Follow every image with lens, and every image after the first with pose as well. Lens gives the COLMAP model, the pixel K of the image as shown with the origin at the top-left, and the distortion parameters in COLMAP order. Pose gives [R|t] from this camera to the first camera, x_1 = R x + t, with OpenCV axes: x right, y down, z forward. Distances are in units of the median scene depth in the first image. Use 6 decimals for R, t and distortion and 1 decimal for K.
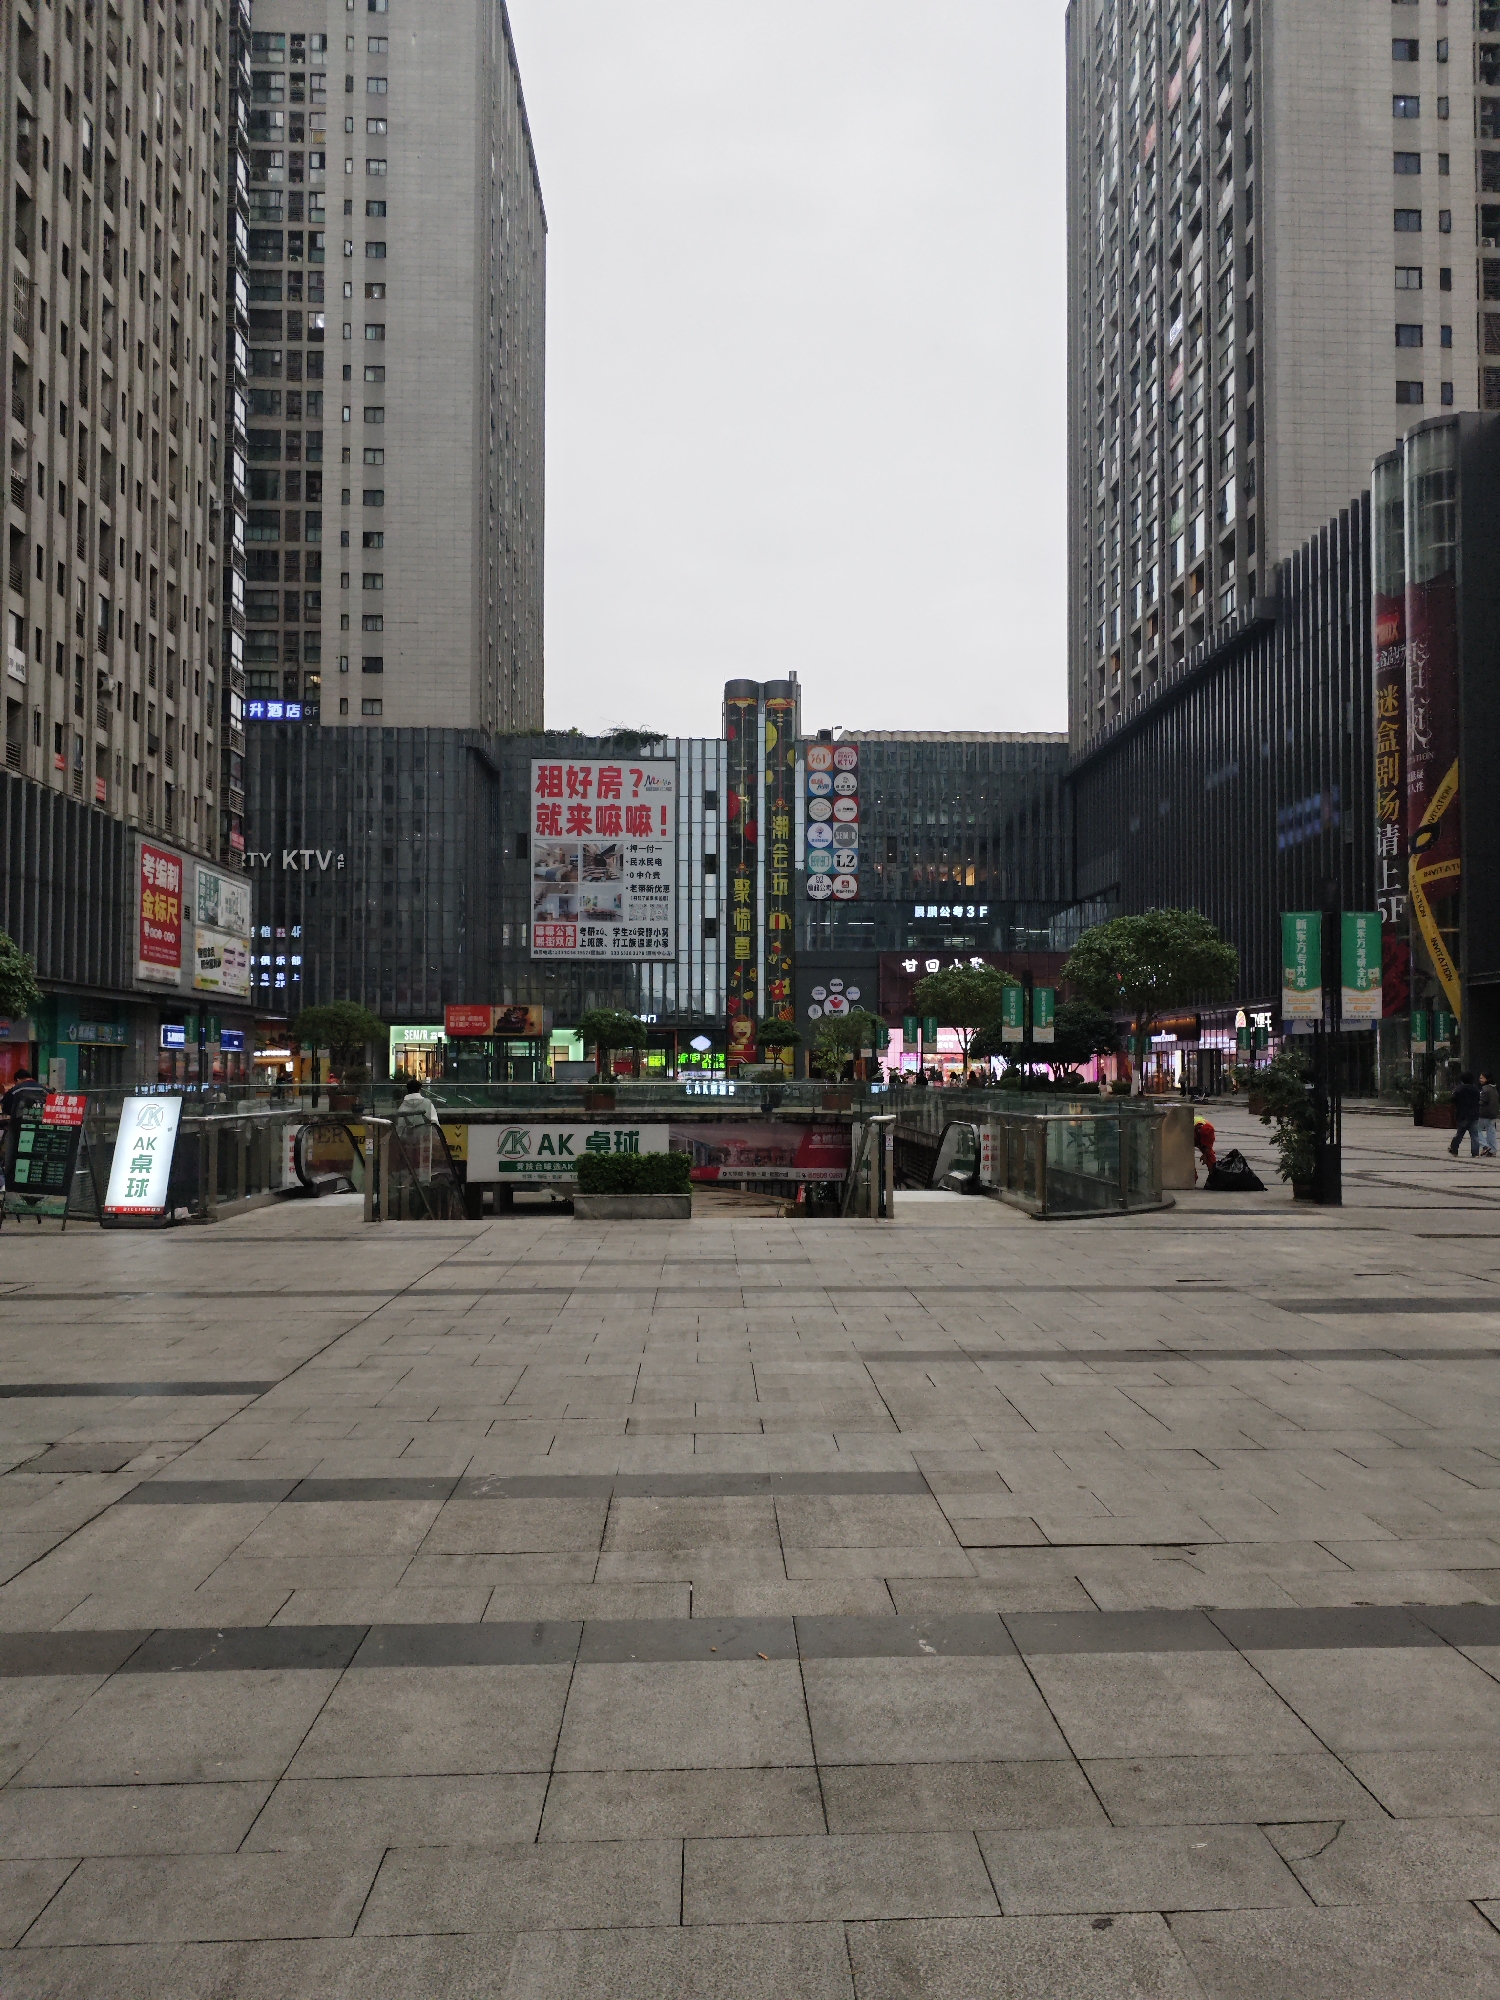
lens RADIAL K [[1461.5, 0, 790.7], [0, 1461.5, 1023.5], [0, 0, 1]] dist [0.049721, -0.034814]
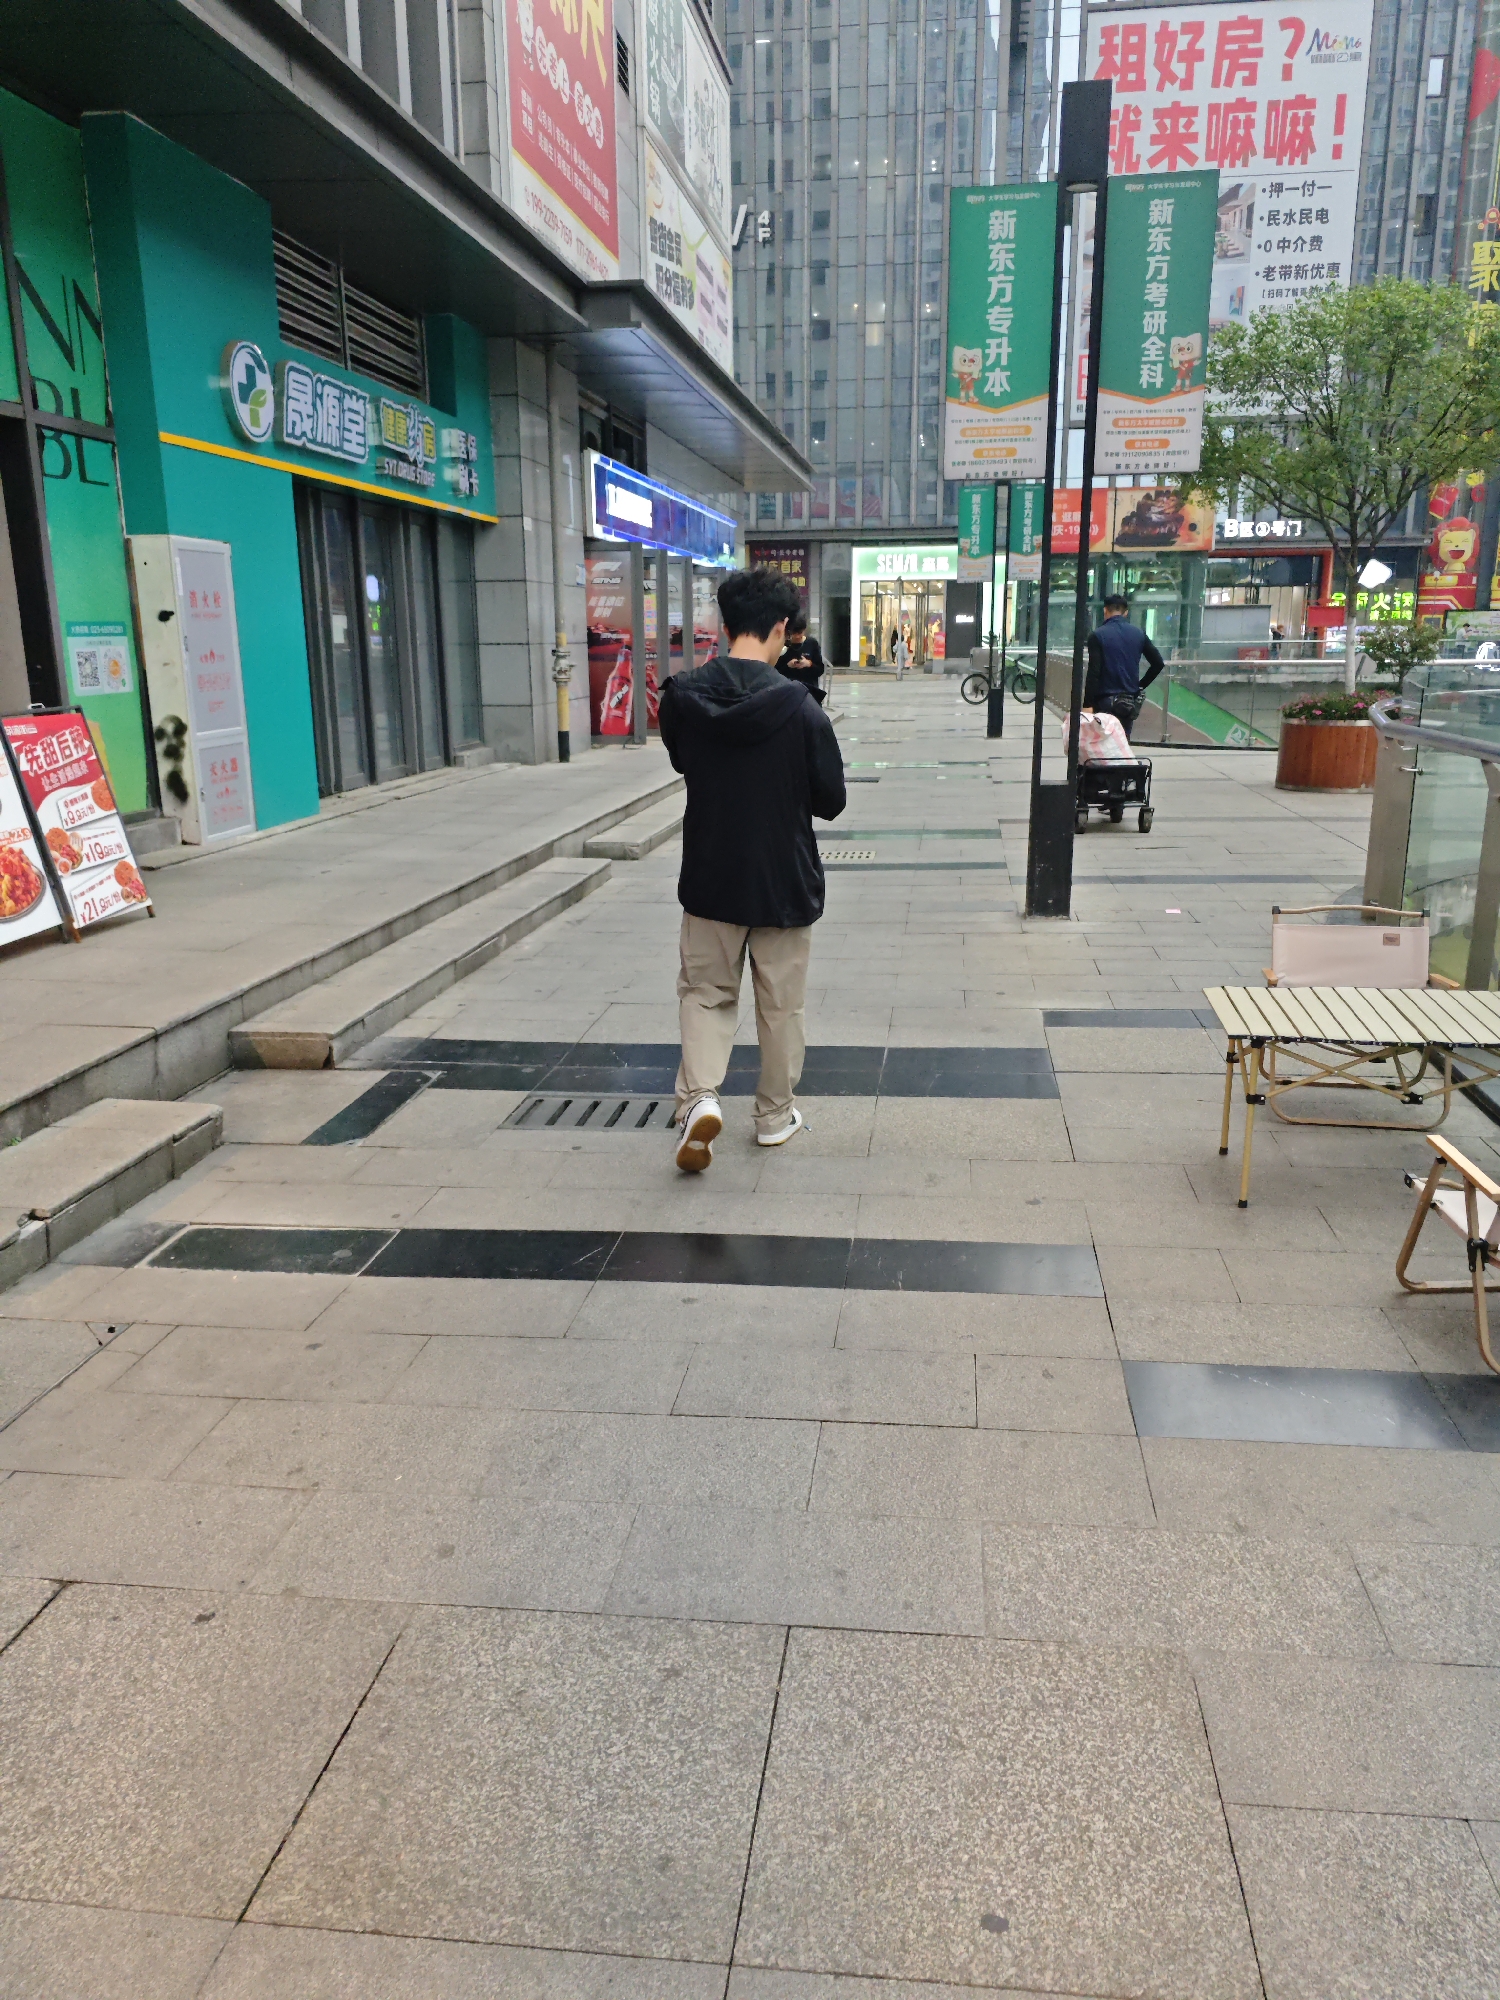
lens RADIAL K [[1461.5, 0, 765.4], [0, 1461.5, 1001.2], [0, 0, 1]] dist [0.049721, -0.034814]
pose [[0.982378, 0.037872, -0.183027, -0.179971], [0.013947, 0.961672, 0.273848, 0.013173], [0.186384, -0.271575, 0.944197, 0.379844]]
